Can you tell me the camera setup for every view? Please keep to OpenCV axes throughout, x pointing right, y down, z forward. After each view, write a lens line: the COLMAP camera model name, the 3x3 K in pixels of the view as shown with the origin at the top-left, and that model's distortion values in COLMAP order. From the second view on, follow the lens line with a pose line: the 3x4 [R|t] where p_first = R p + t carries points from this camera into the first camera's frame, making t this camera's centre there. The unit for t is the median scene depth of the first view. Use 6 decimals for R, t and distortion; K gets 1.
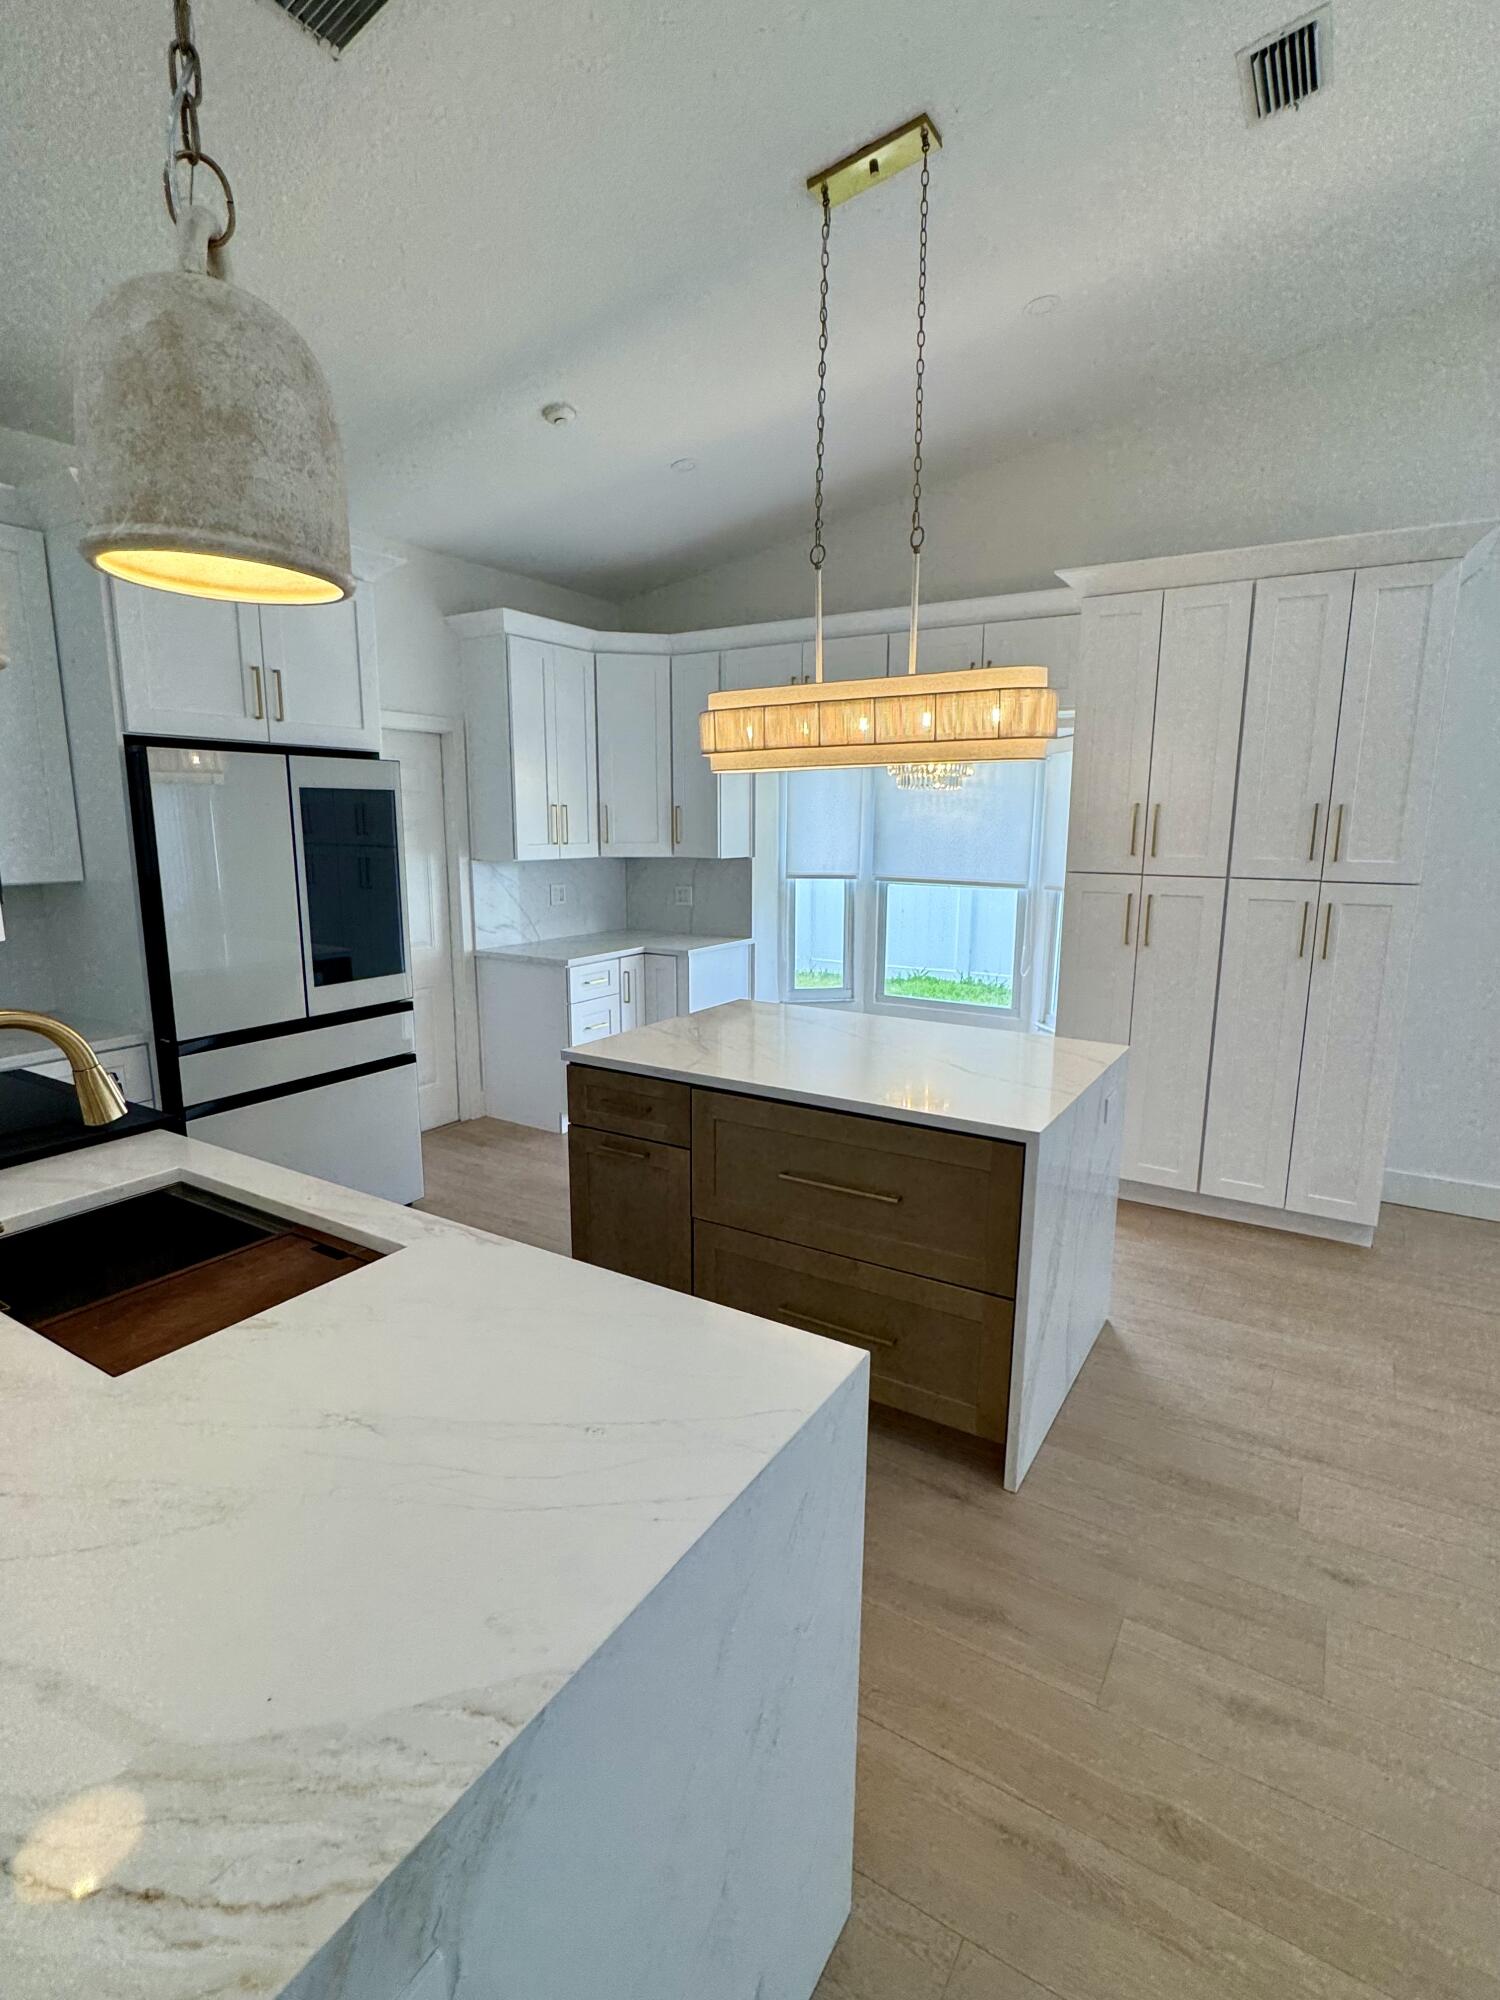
lens RADIAL K [[974.2, 0, 755.5], [0, 974.2, 997.2], [0, 0, 1]] dist [-0.005470, 0.000162]
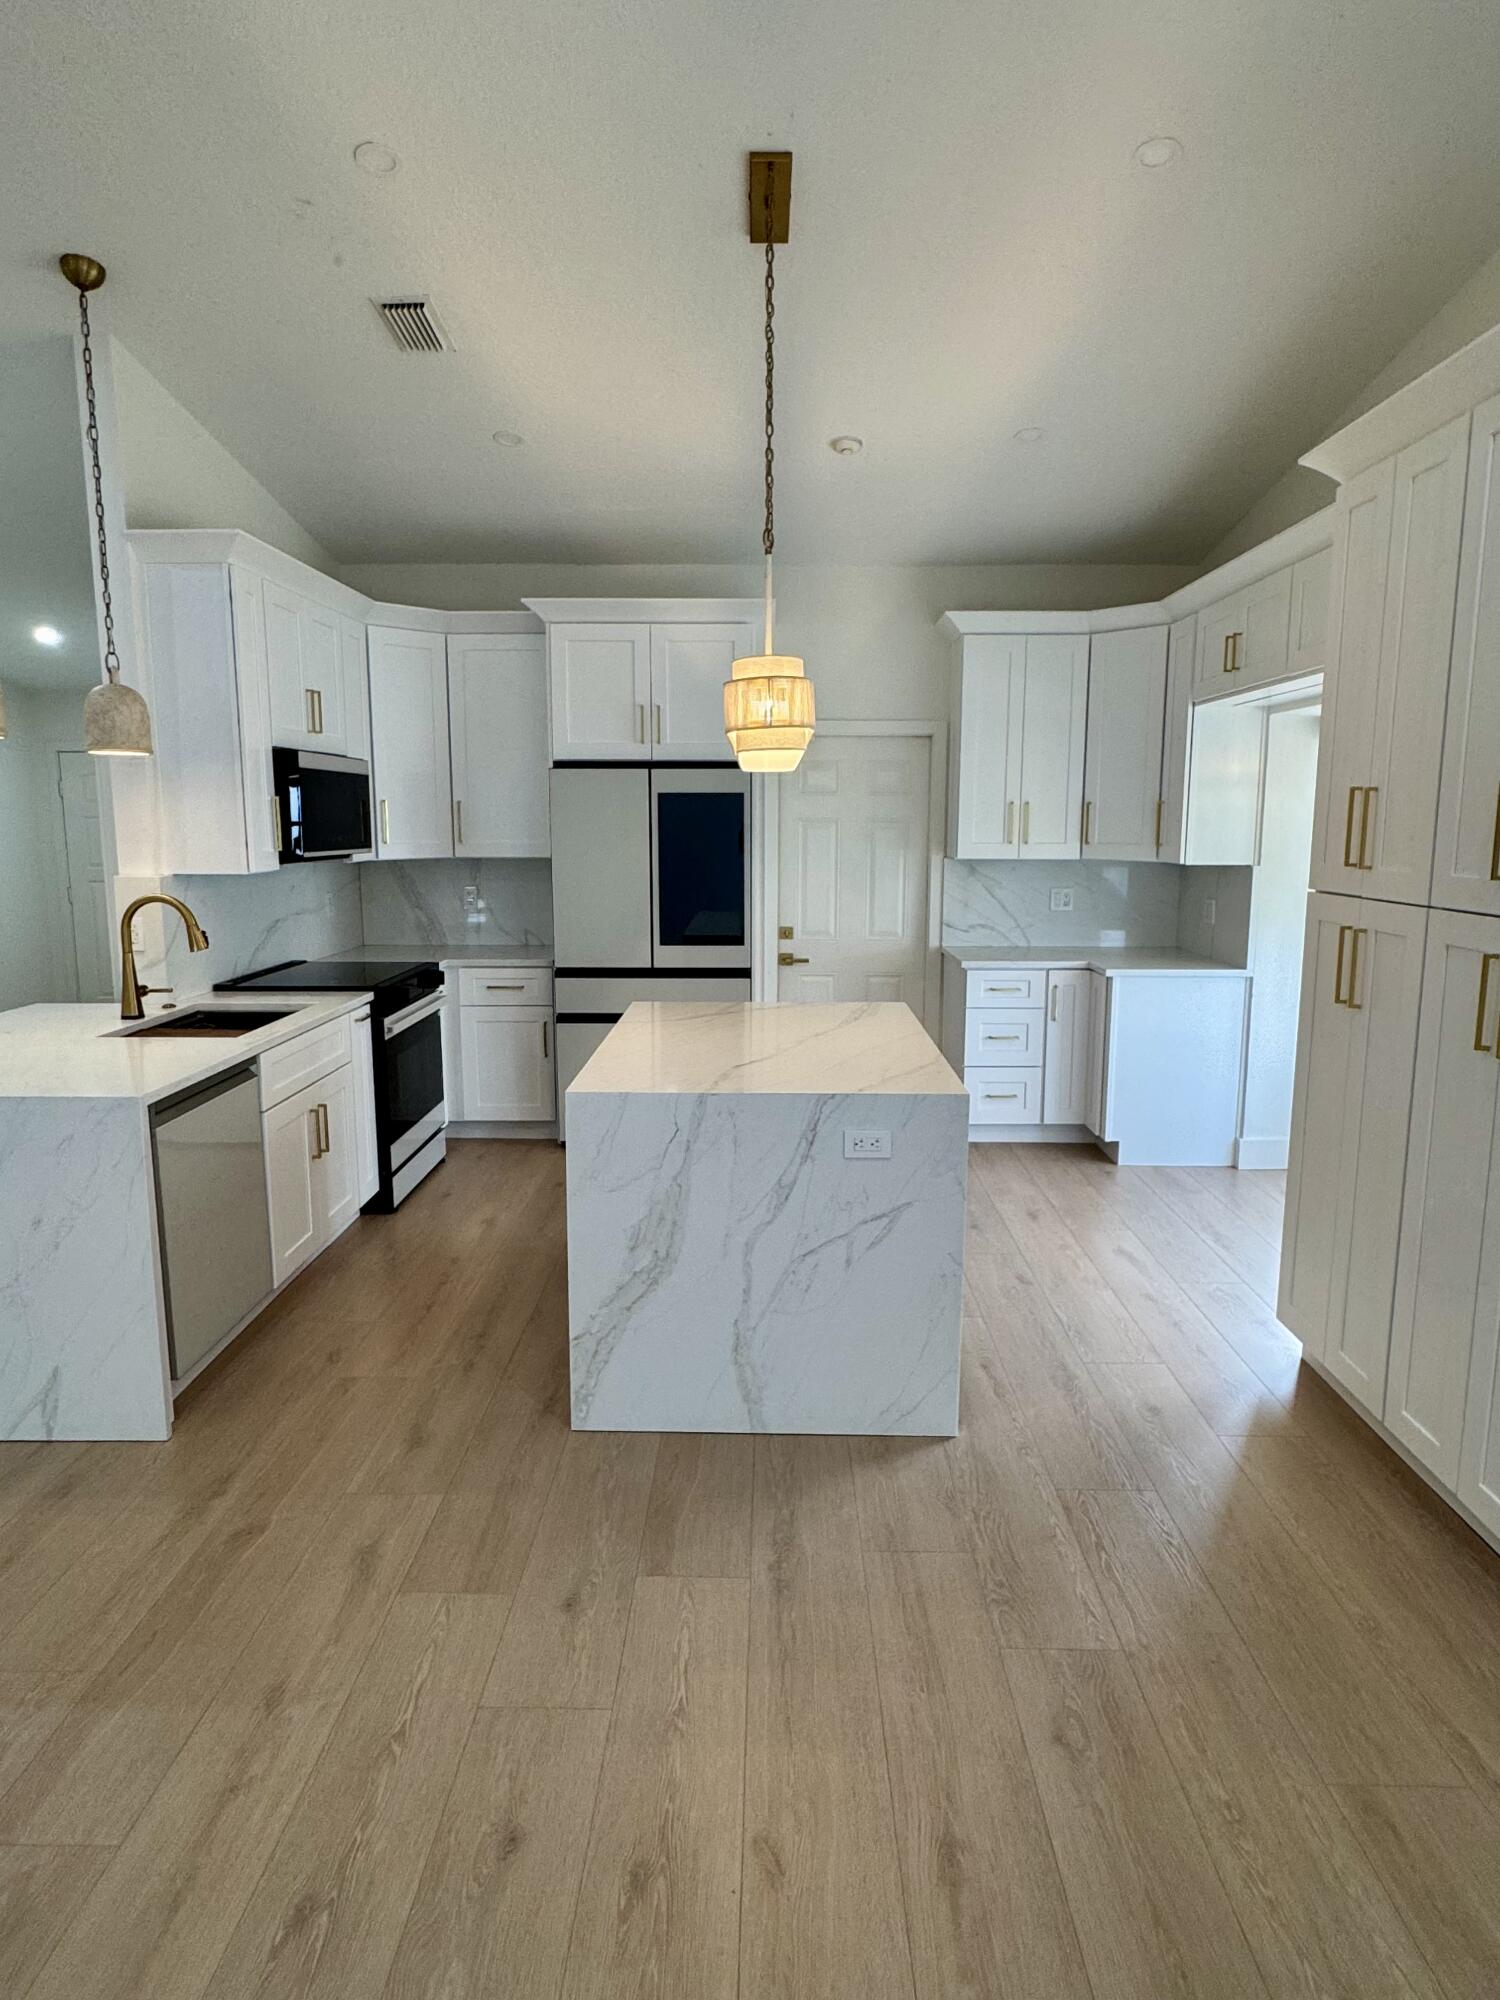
lens RADIAL K [[1172.6, 0, 757.0], [0, 1172.6, 999.2], [0, 0, 1]] dist [-0.005883, 0.001417]
pose [[0.514911, 0.126965, -0.847790, 0.971087], [-0.153935, 0.986590, 0.054258, -0.045363], [0.843310, 0.102566, 0.527550, 0.298287]]
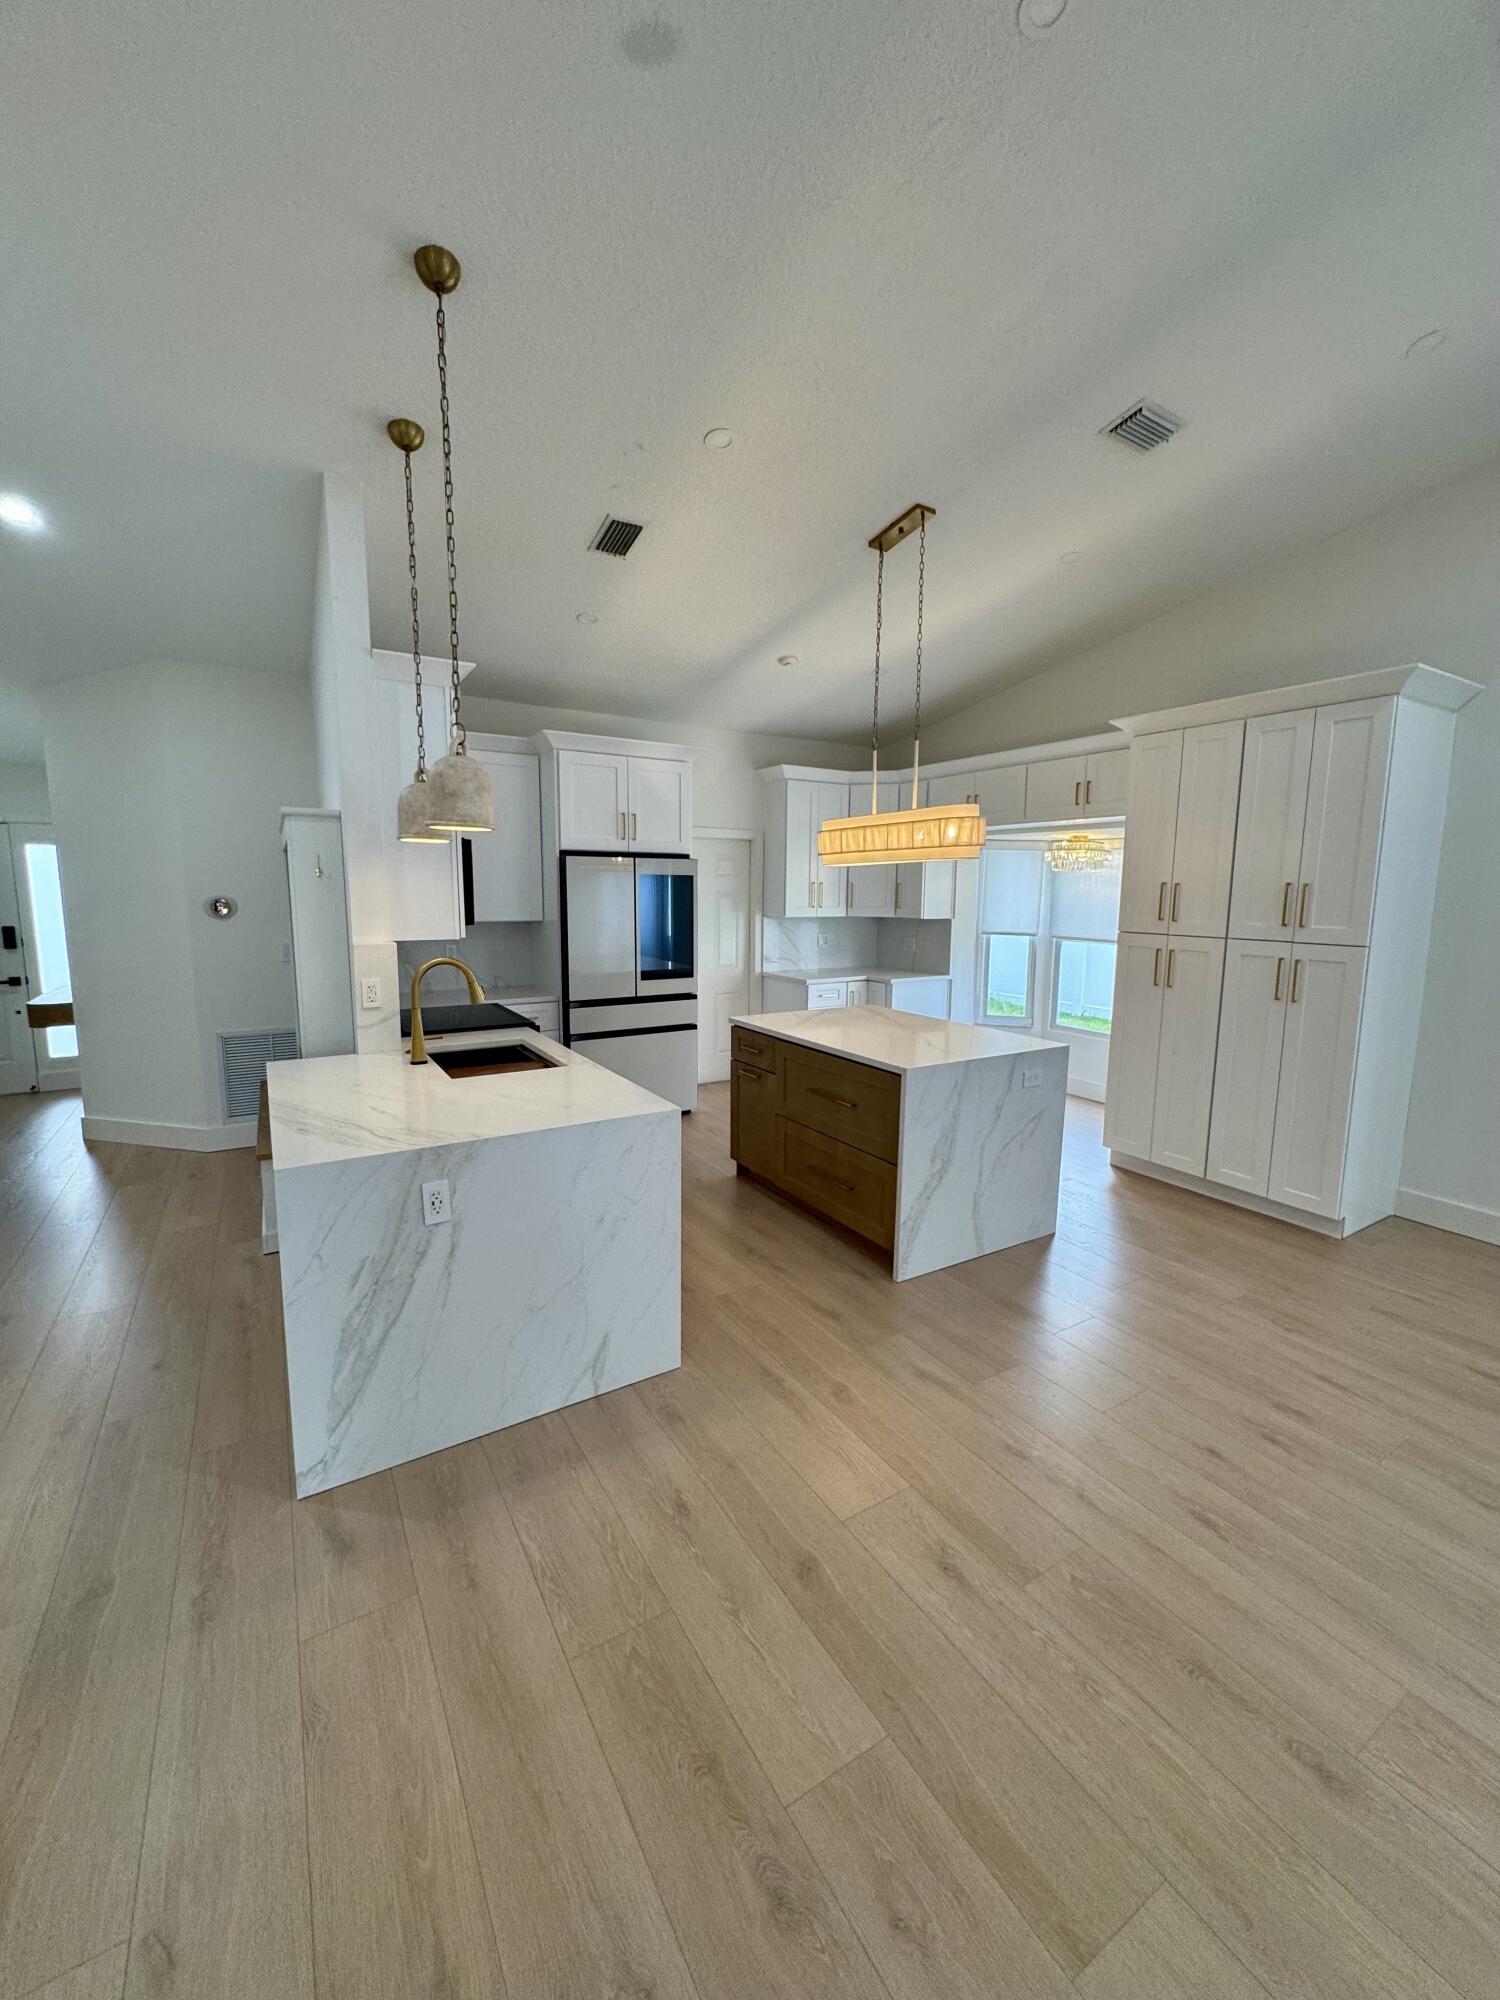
lens RADIAL K [[801.8, 0, 755.2], [0, 801.8, 998.4], [0, 0, 1]] dist [-0.005534, 0.001509]
pose [[0.892855, 0.064133, -0.445754, 0.439271], [-0.084955, 0.996023, -0.026864, 0.047083], [0.442258, 0.061854, 0.894752, -0.282058]]
